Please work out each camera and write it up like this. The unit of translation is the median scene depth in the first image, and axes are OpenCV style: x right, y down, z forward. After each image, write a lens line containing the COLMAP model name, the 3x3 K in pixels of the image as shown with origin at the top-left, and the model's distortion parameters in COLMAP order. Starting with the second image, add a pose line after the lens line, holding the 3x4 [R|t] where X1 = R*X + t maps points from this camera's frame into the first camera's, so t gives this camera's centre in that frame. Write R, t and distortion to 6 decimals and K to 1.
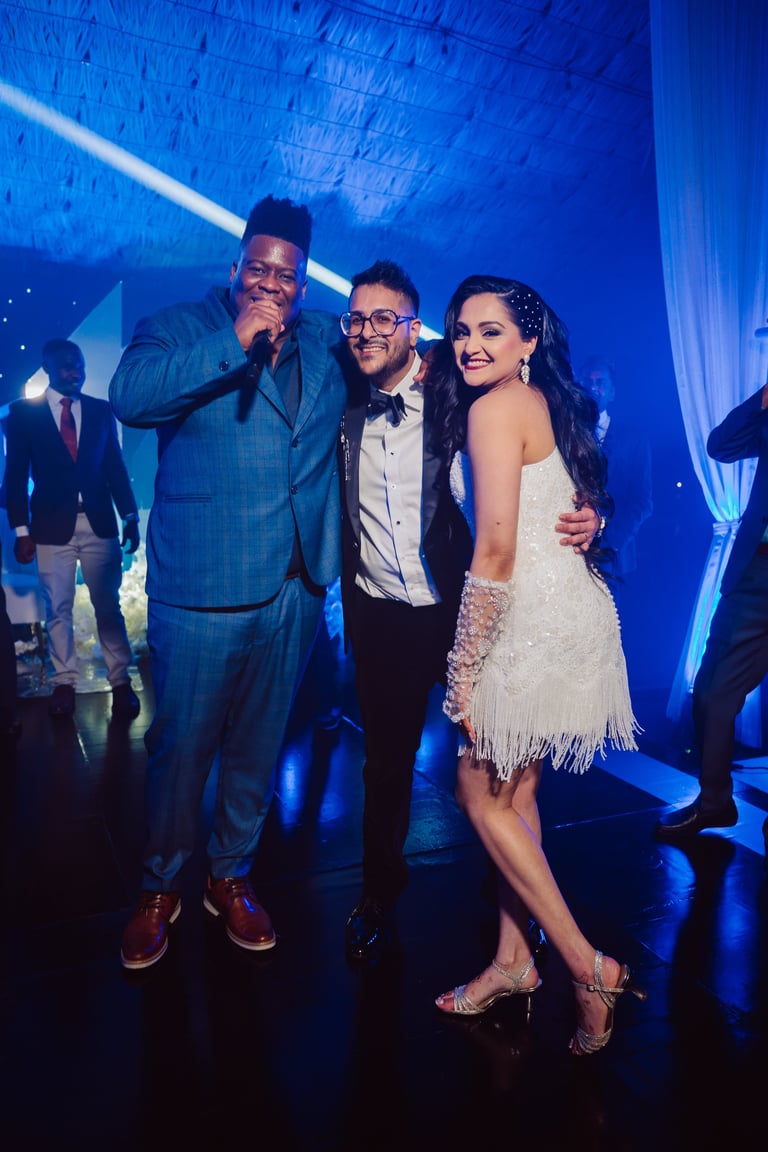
lens RADIAL K [[818.3, 0, 377.4], [0, 818.3, 558.8], [0, 0, 1]] dist [0.007509, -0.000004]
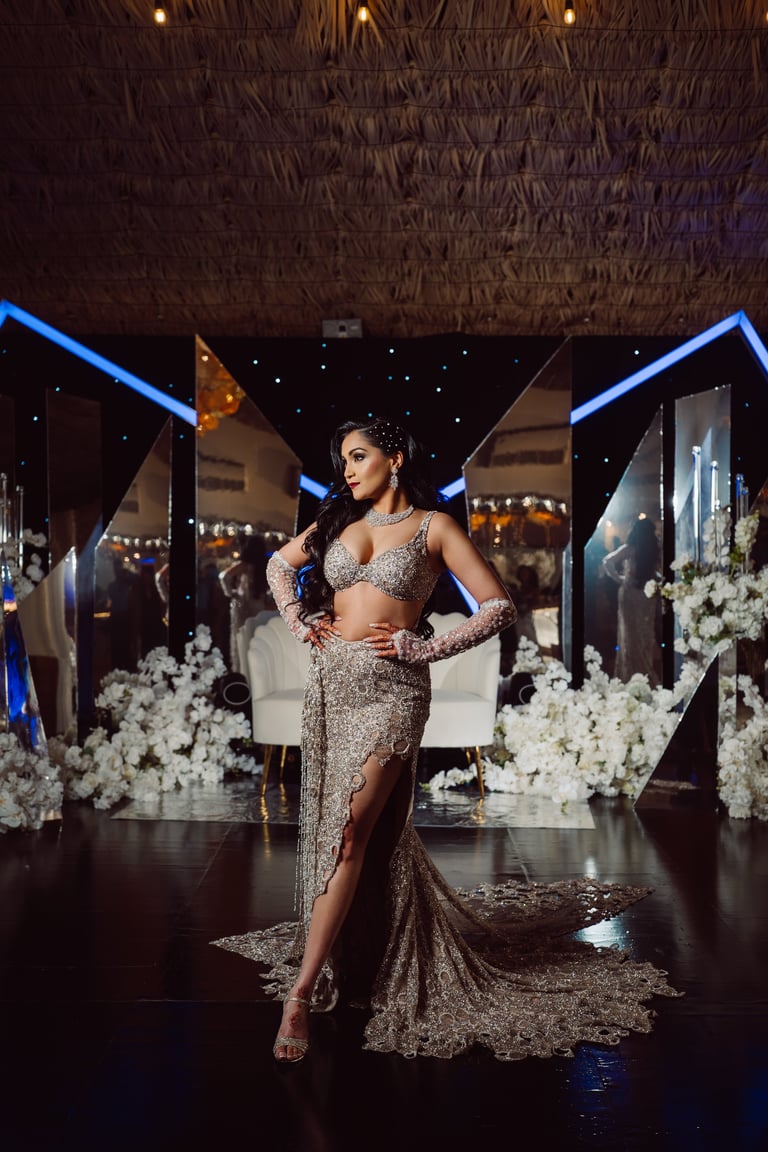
lens RADIAL K [[1336.9, 0, 389.6], [0, 1336.9, 558.9], [0, 0, 1]] dist [0.007605, 0.000000]
pose [[0.903574, -0.033307, -0.427135, 0.093142], [-0.010957, 0.994851, -0.100756, 0.022735], [0.428291, 0.095721, 0.898557, -0.275164]]
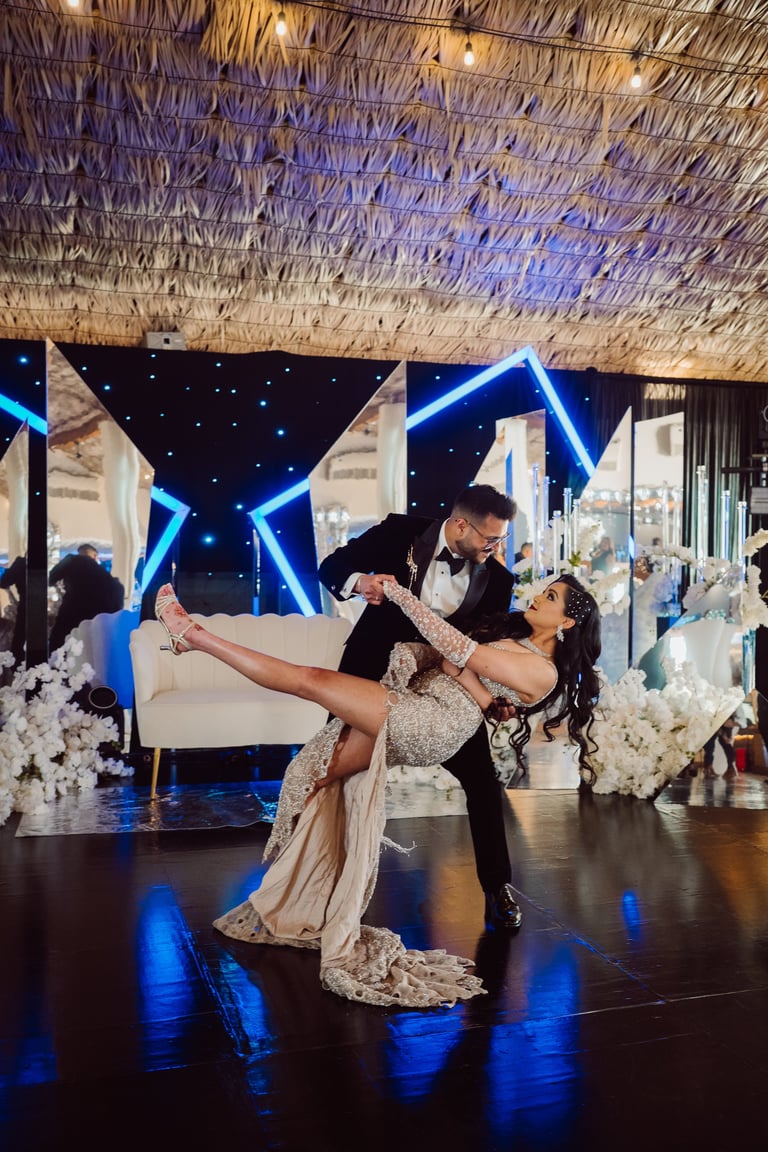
lens RADIAL K [[1136.8, 0, 388.9], [0, 1136.8, 566.3], [0, 0, 1]] dist [0.013579, 0.000000]
pose [[0.991013, -0.031822, -0.129922, -0.191023], [0.019978, 0.995607, -0.091474, 0.002310], [0.132262, 0.088056, 0.987296, -0.226407]]
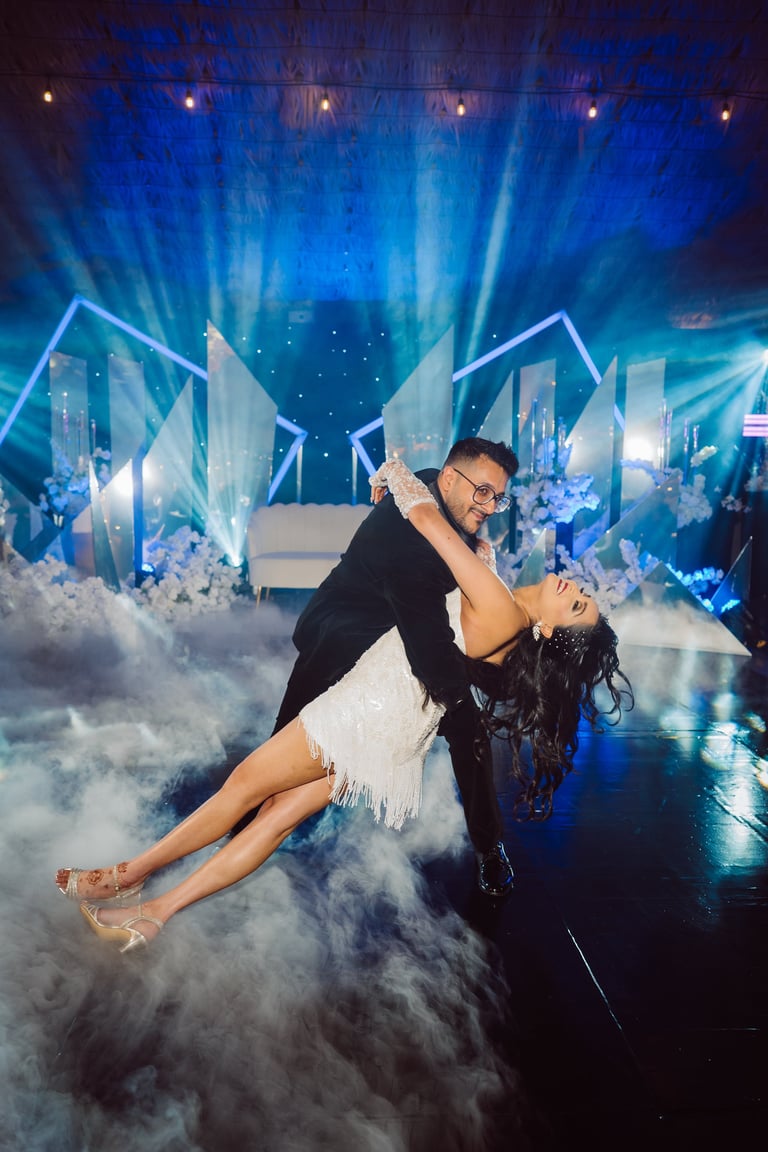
lens RADIAL K [[899.4, 0, 353.7], [0, 899.4, 562.4], [0, 0, 1]] dist [0.001101, 0.000136]
pose [[0.922221, 0.011864, -0.386482, 0.088133], [-0.015098, 0.999872, -0.005333, 0.039491], [0.386369, 0.010754, 0.922281, -0.348724]]
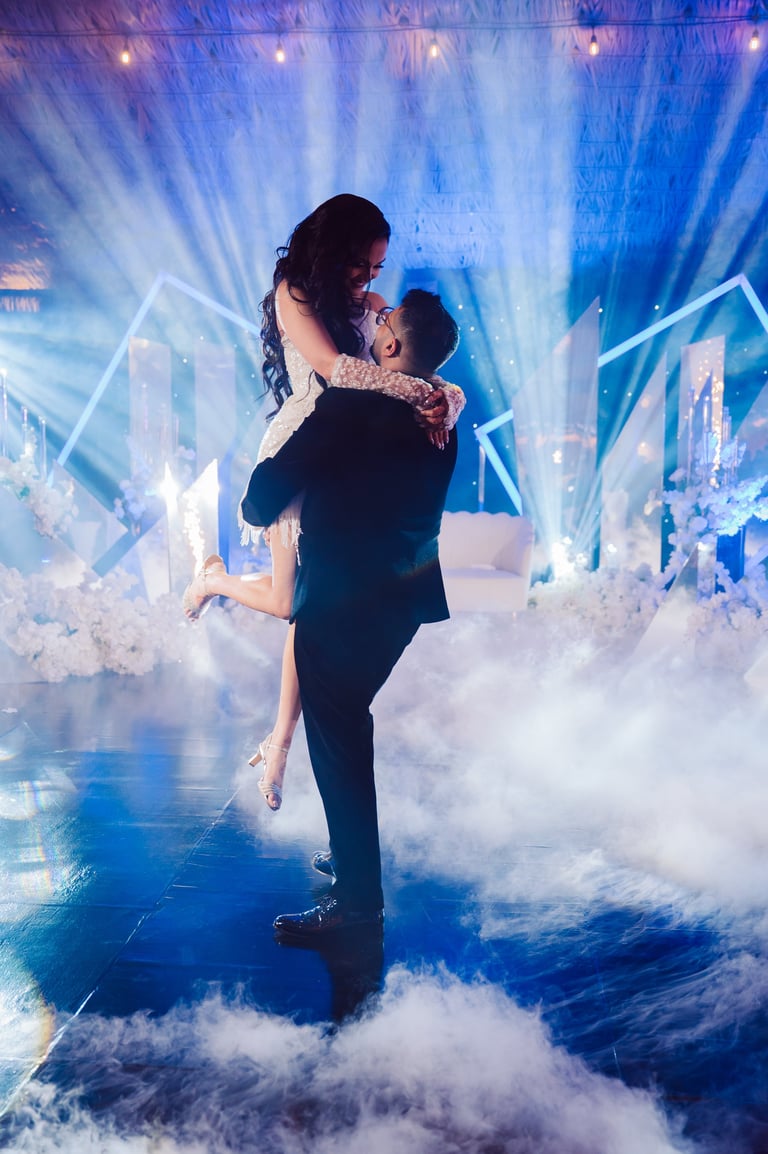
lens RADIAL K [[1163.5, 0, 377.6], [0, 1163.5, 571.9], [0, 0, 1]] dist [0.013962, 0.000000]
pose [[0.862983, 0.016254, -0.504971, 0.211530], [-0.028744, 0.999443, -0.016953, 0.049525], [0.504414, 0.029145, 0.862970, -0.438899]]
